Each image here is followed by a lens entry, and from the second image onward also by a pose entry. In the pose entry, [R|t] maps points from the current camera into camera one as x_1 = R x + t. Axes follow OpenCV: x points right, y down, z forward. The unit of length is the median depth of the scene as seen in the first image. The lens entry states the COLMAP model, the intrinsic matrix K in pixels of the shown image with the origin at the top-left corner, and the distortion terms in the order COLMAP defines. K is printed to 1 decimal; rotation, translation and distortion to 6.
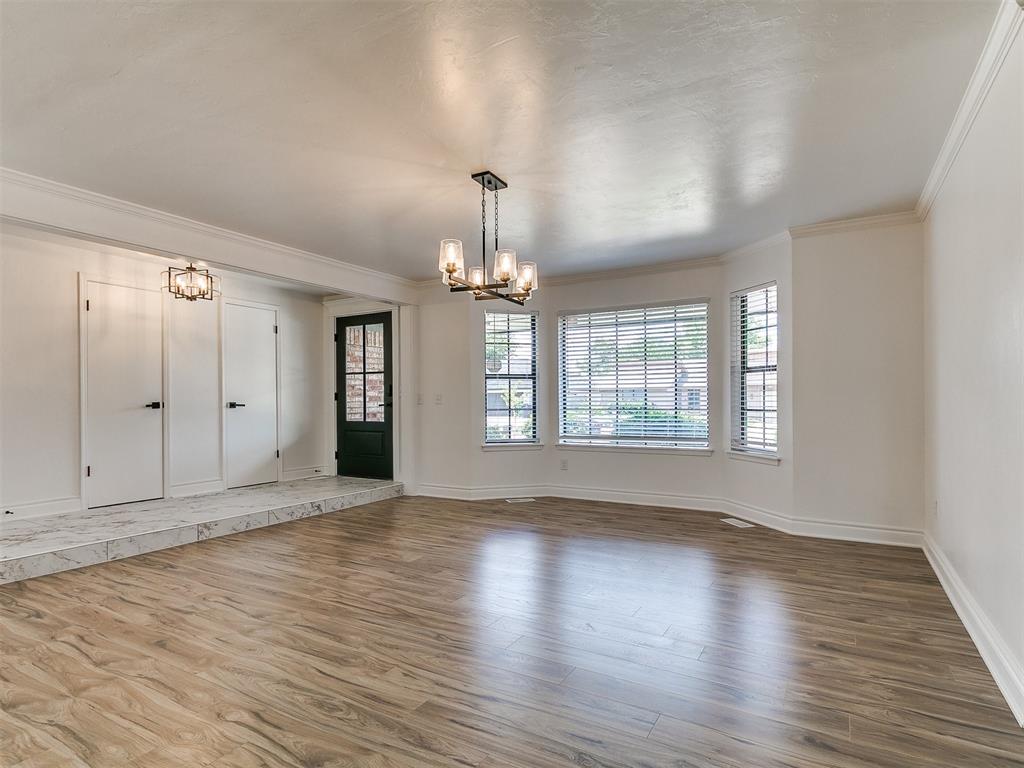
lens RADIAL K [[528.8, 0, 513.3], [0, 528.8, 398.3], [0, 0, 1]] dist [0.004794, -0.002956]
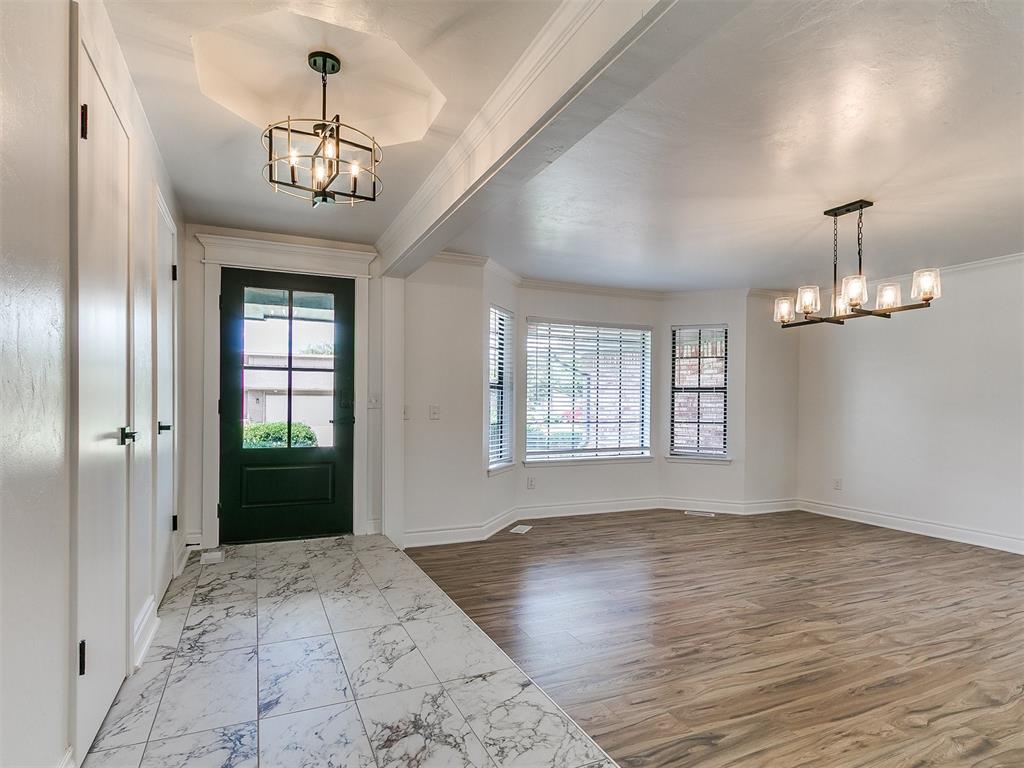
lens RADIAL K [[528.8, 0, 505.3], [0, 528.8, 417.8], [0, 0, 1]] dist [0.004794, -0.002956]
pose [[0.612638, -0.010137, 0.790298, -0.727301], [-0.019551, 0.999417, 0.027975, -0.014667], [-0.790122, -0.032589, 0.612083, 0.511637]]
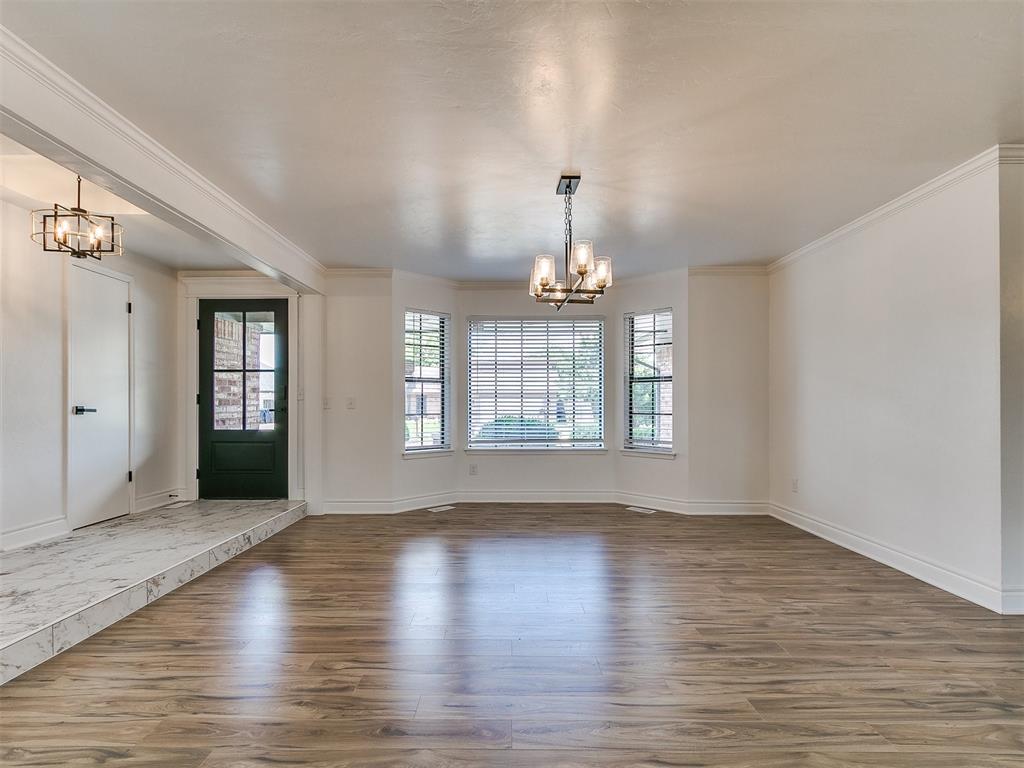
lens RADIAL K [[528.8, 0, 510.3], [0, 528.8, 403.6], [0, 0, 1]] dist [0.004794, -0.002956]
pose [[0.873555, 0.005545, 0.486694, -0.361702], [-0.007835, 0.999966, 0.002670, -0.002377], [-0.486662, -0.006146, 0.873568, 0.105084]]
